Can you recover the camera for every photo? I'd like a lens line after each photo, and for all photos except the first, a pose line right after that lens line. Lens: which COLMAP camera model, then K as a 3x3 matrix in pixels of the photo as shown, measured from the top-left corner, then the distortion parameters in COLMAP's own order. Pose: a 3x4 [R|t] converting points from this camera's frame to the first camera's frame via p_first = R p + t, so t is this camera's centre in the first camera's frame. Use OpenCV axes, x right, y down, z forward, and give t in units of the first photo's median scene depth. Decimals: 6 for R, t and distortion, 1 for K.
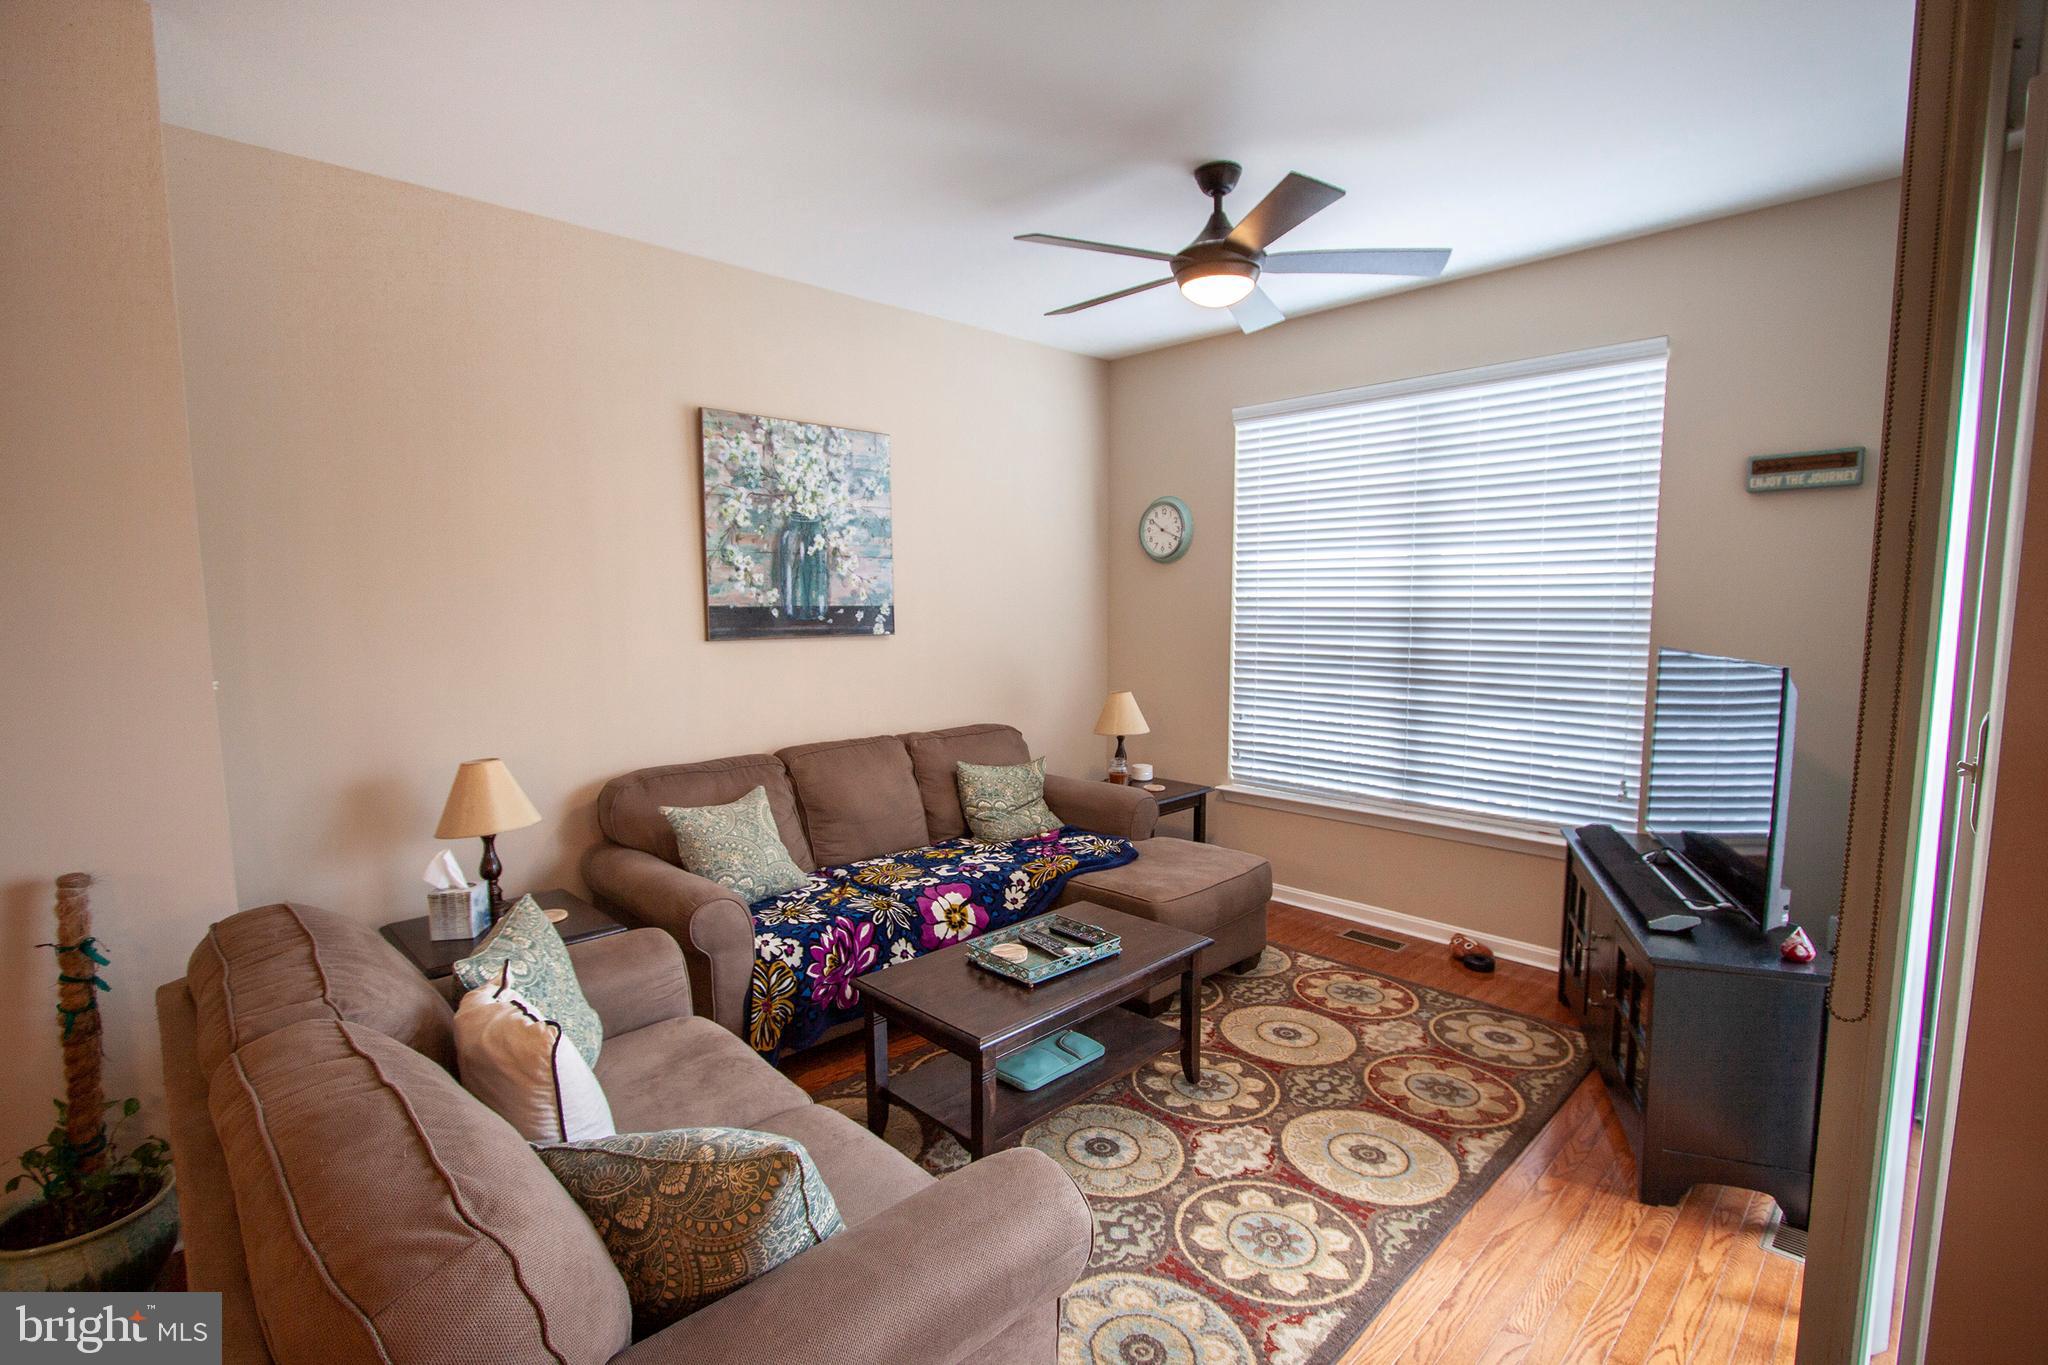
lens RADIAL K [[944.3, 0, 1033.3], [0, 944.3, 703.1], [0, 0, 1]] dist [-0.019306, 0.002472]
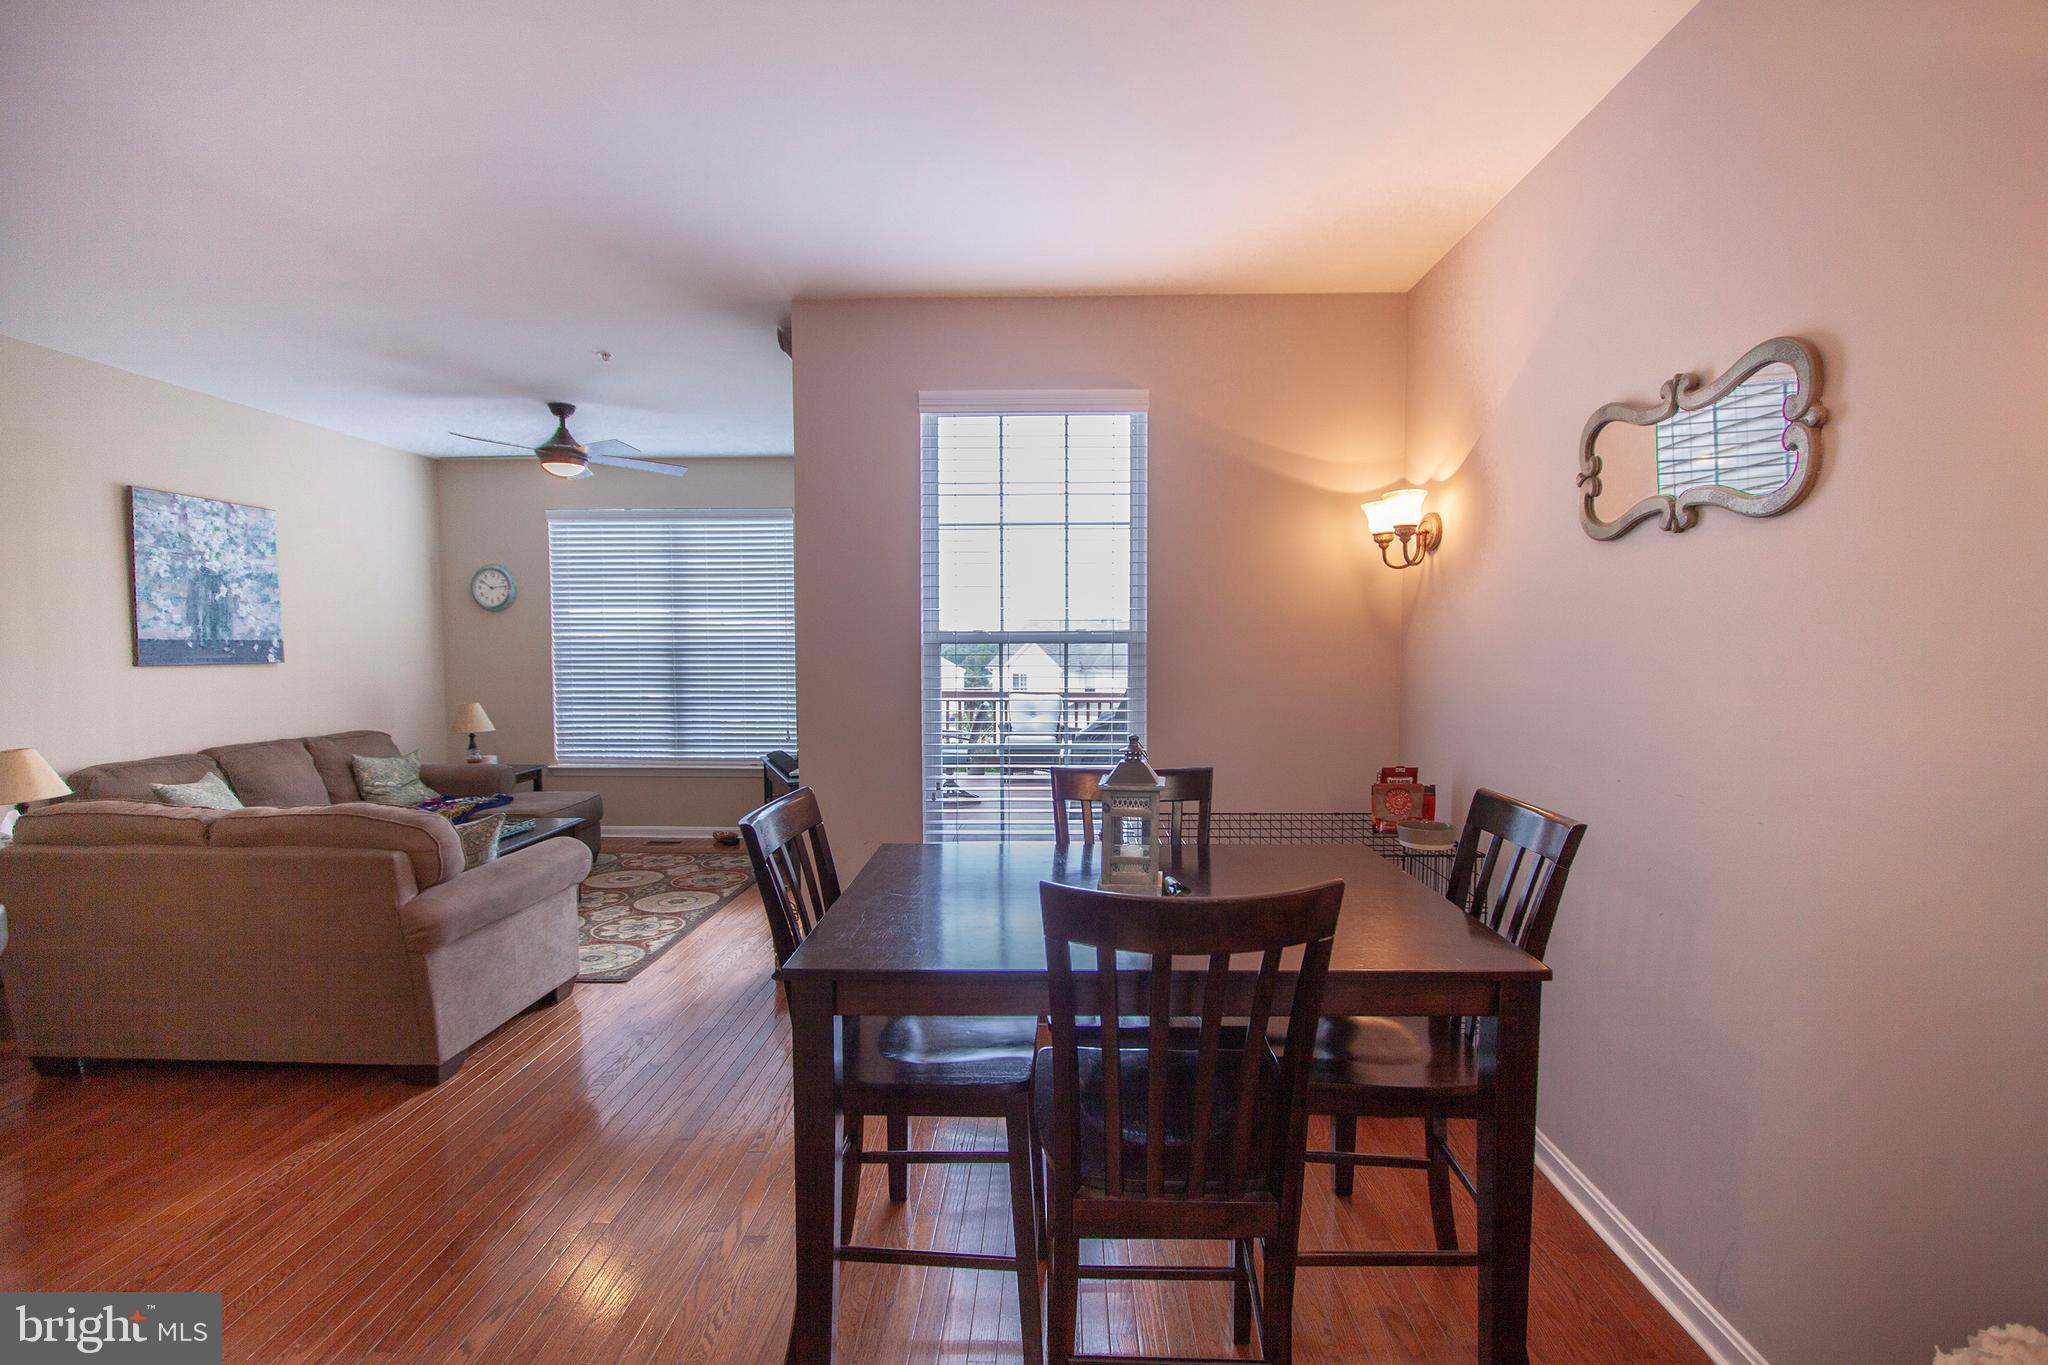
lens RADIAL K [[944.3, 0, 1033.3], [0, 944.3, 703.1], [0, 0, 1]] dist [-0.019306, 0.002472]
pose [[0.721836, -0.040125, 0.690900, -0.317590], [0.073322, 0.997133, -0.018695, 0.089877], [-0.688169, 0.064153, 0.722709, -0.688436]]
